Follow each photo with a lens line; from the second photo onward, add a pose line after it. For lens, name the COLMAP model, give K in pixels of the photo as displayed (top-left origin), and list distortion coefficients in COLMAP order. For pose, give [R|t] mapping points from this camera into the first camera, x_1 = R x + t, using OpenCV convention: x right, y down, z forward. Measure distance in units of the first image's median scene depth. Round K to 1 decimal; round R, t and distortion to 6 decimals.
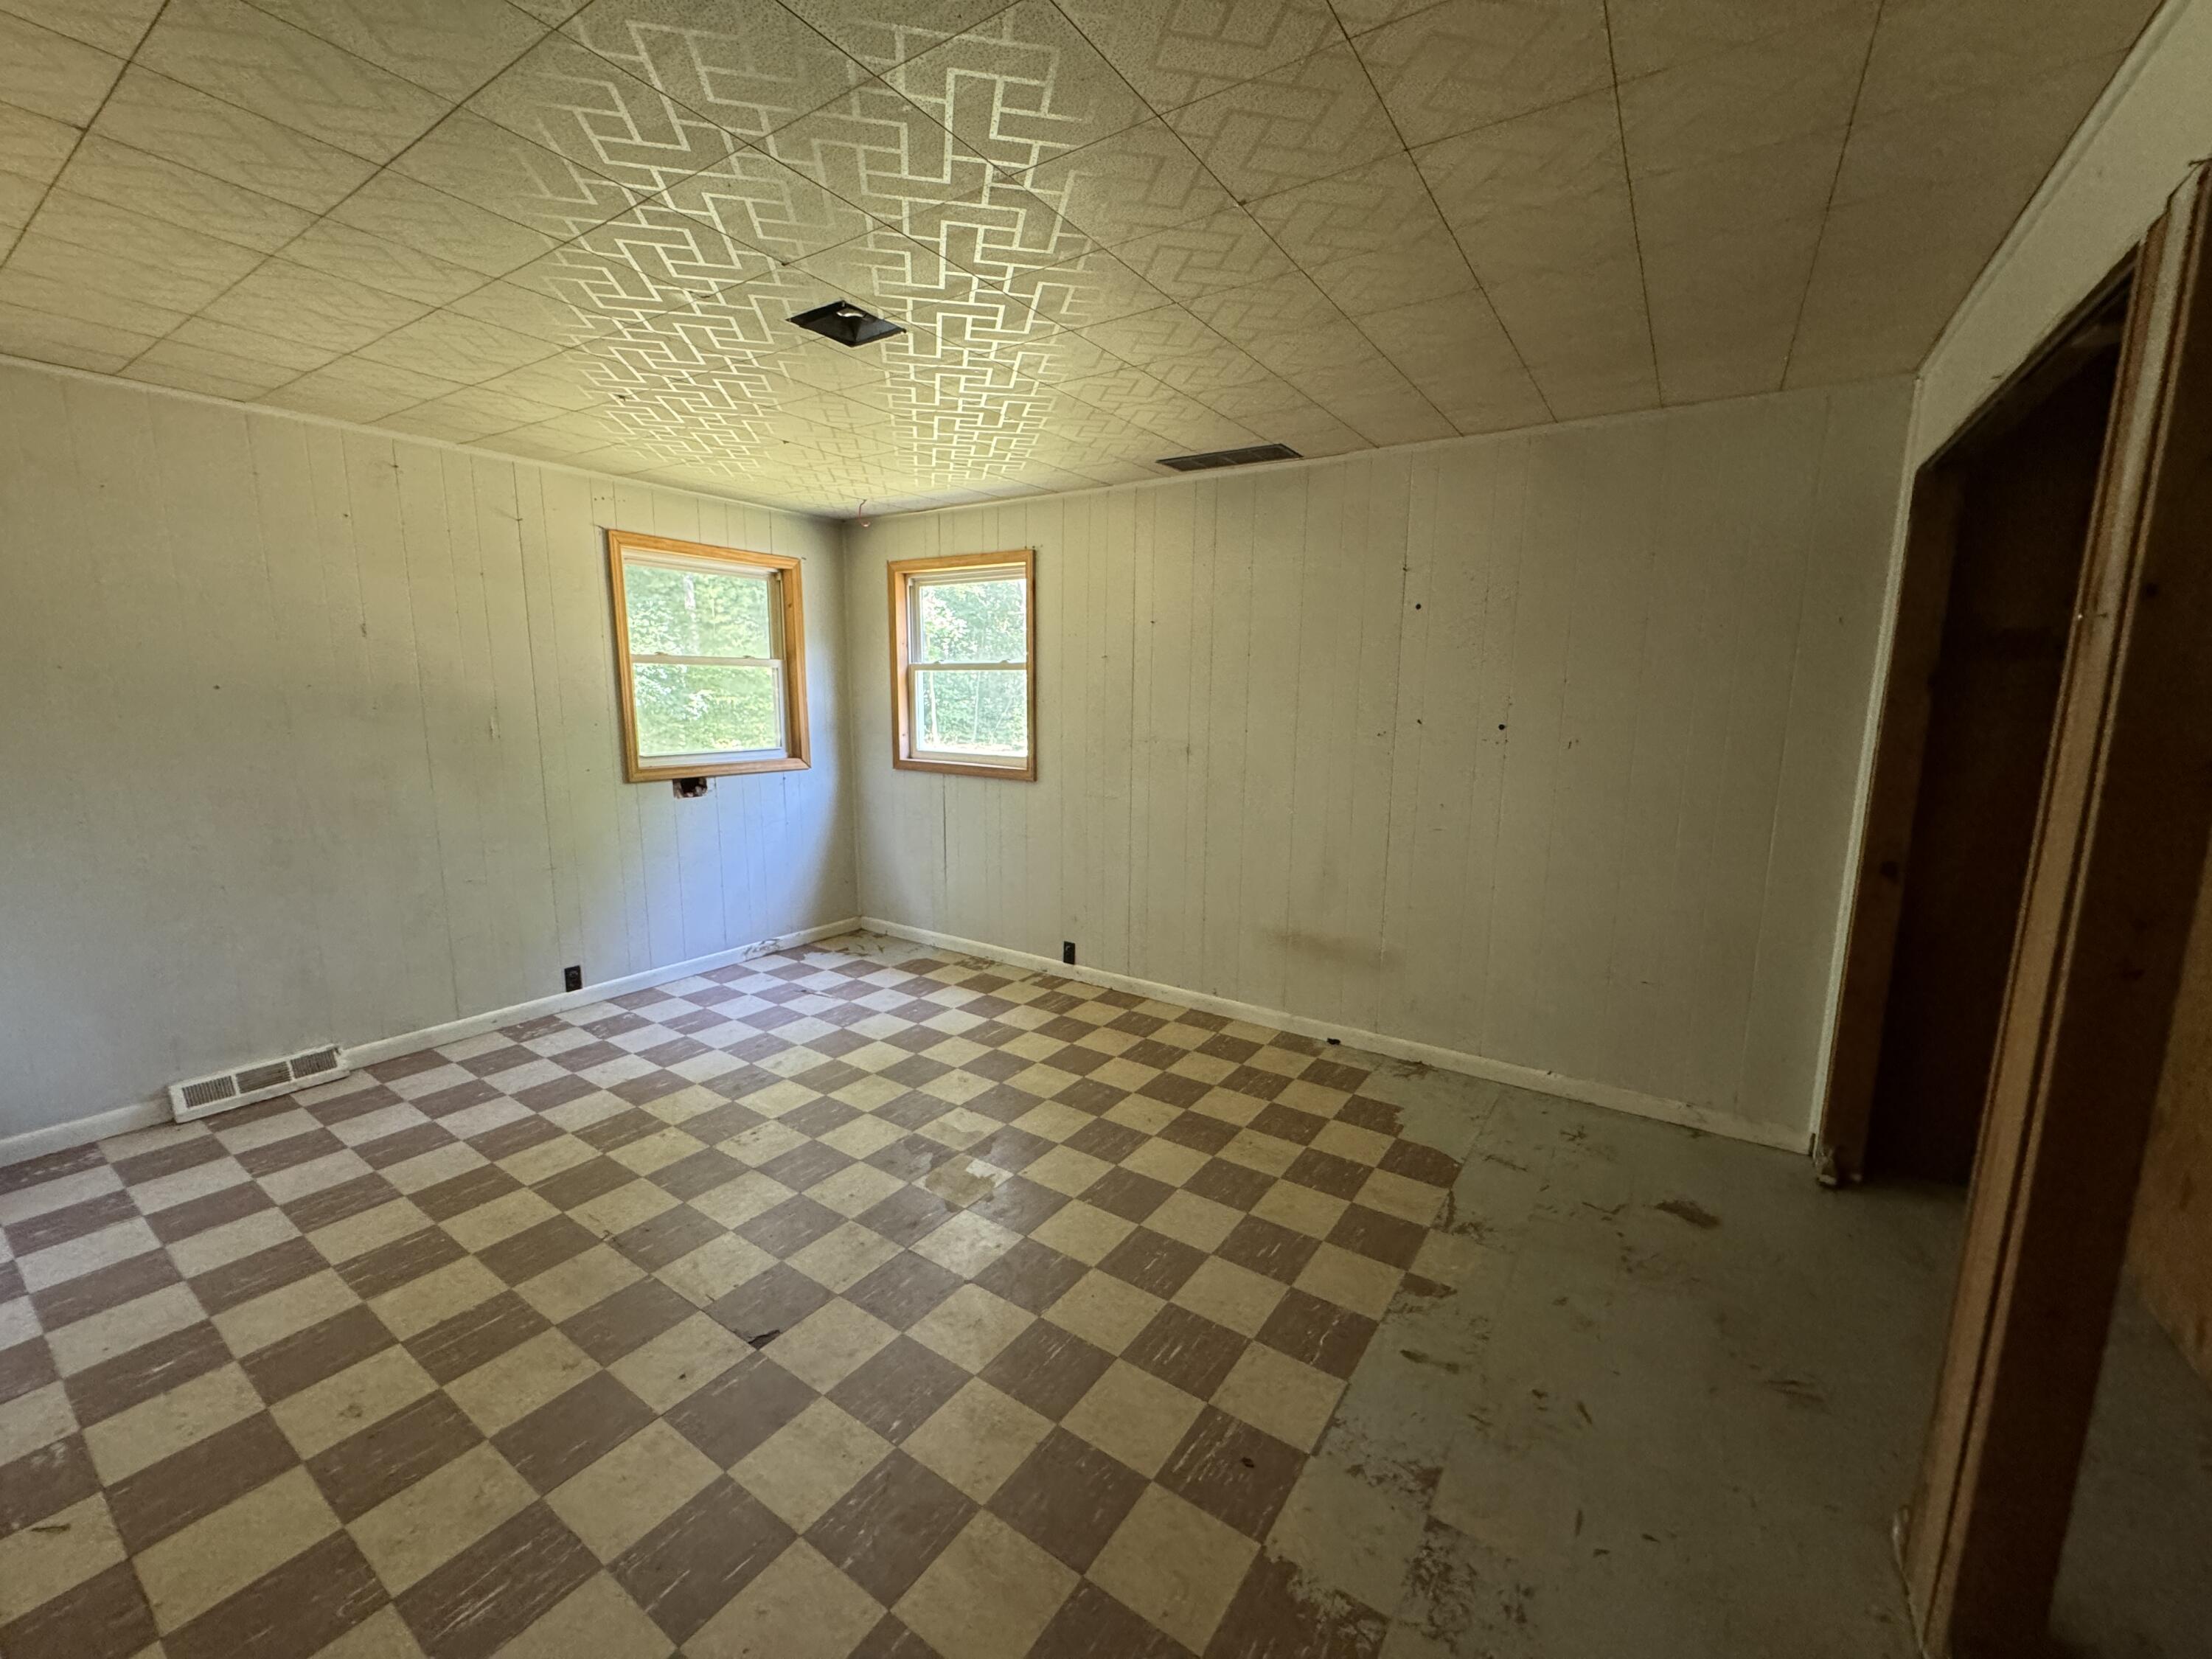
lens RADIAL K [[886.9, 0, 1106.0], [0, 886.9, 829.5], [0, 0, 1]] dist [-0.000058, -0.000298]
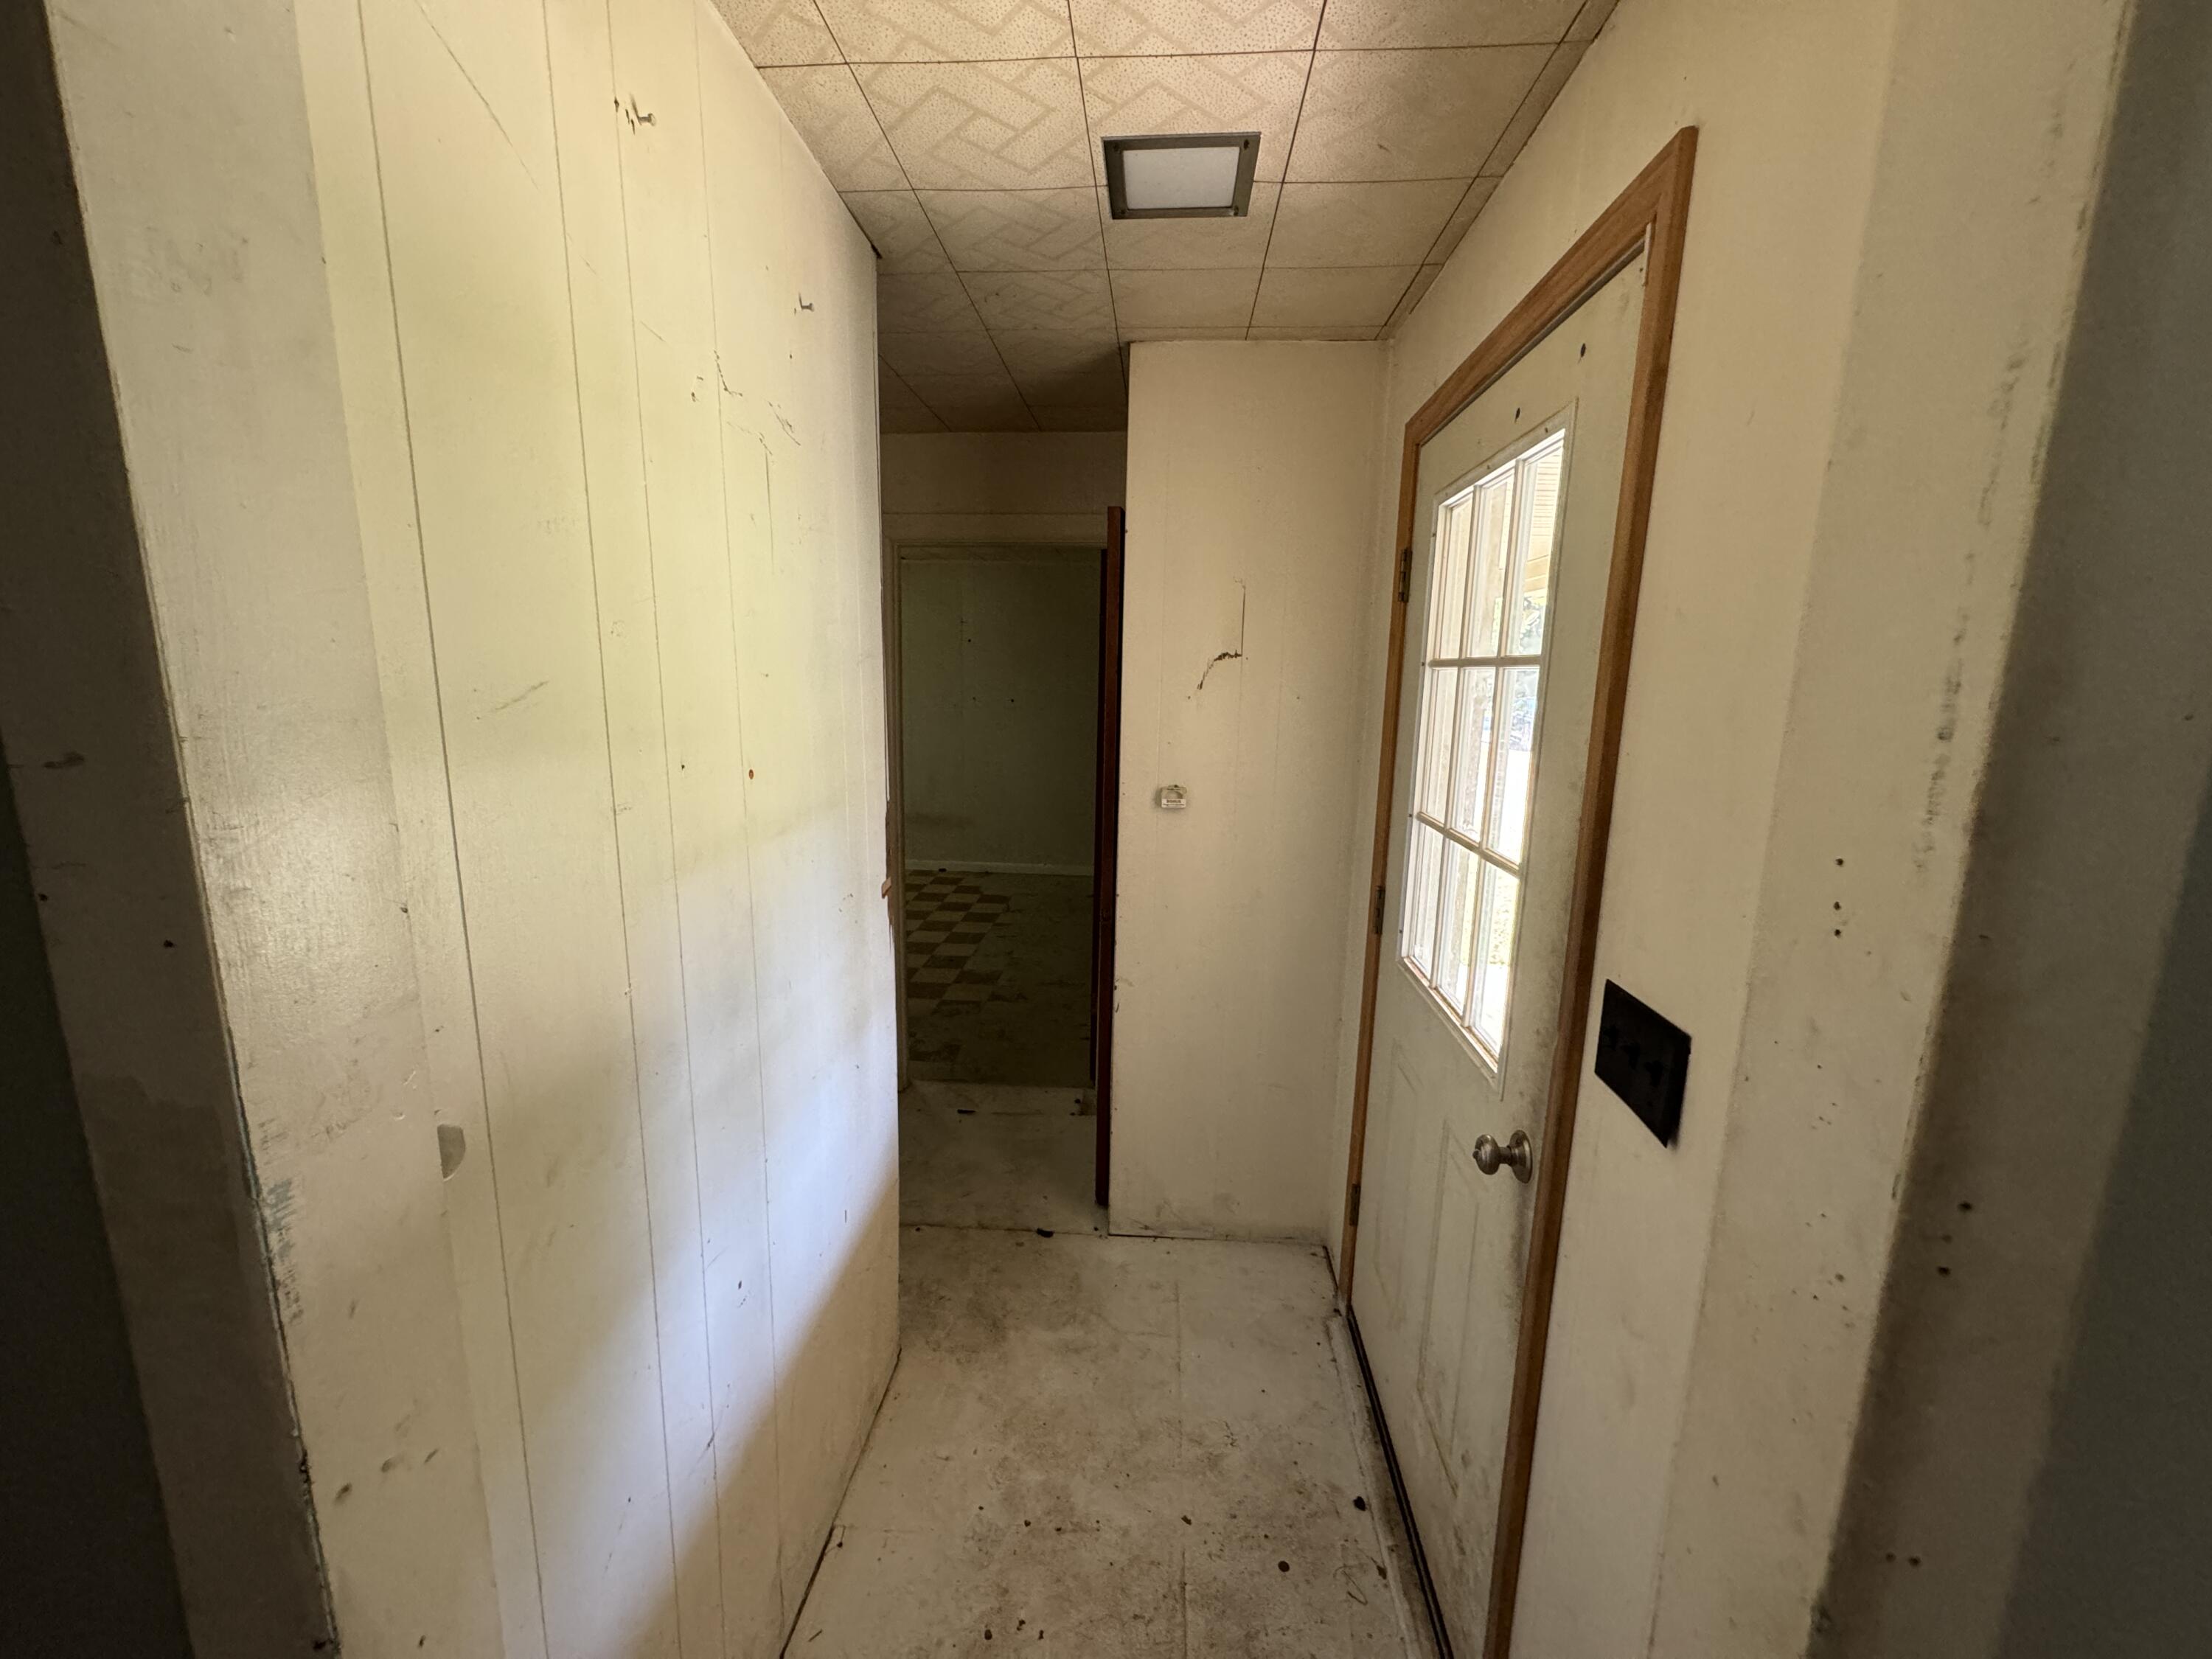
lens RADIAL K [[886.9, 0, 1106.0], [0, 886.9, 829.5], [0, 0, 1]] dist [-0.000058, -0.000298]
pose [[0.864119, -0.085204, 0.496023, -0.496179], [0.072406, 0.996359, 0.045012, 0.124453], [-0.498053, -0.002981, 0.867142, -1.084752]]
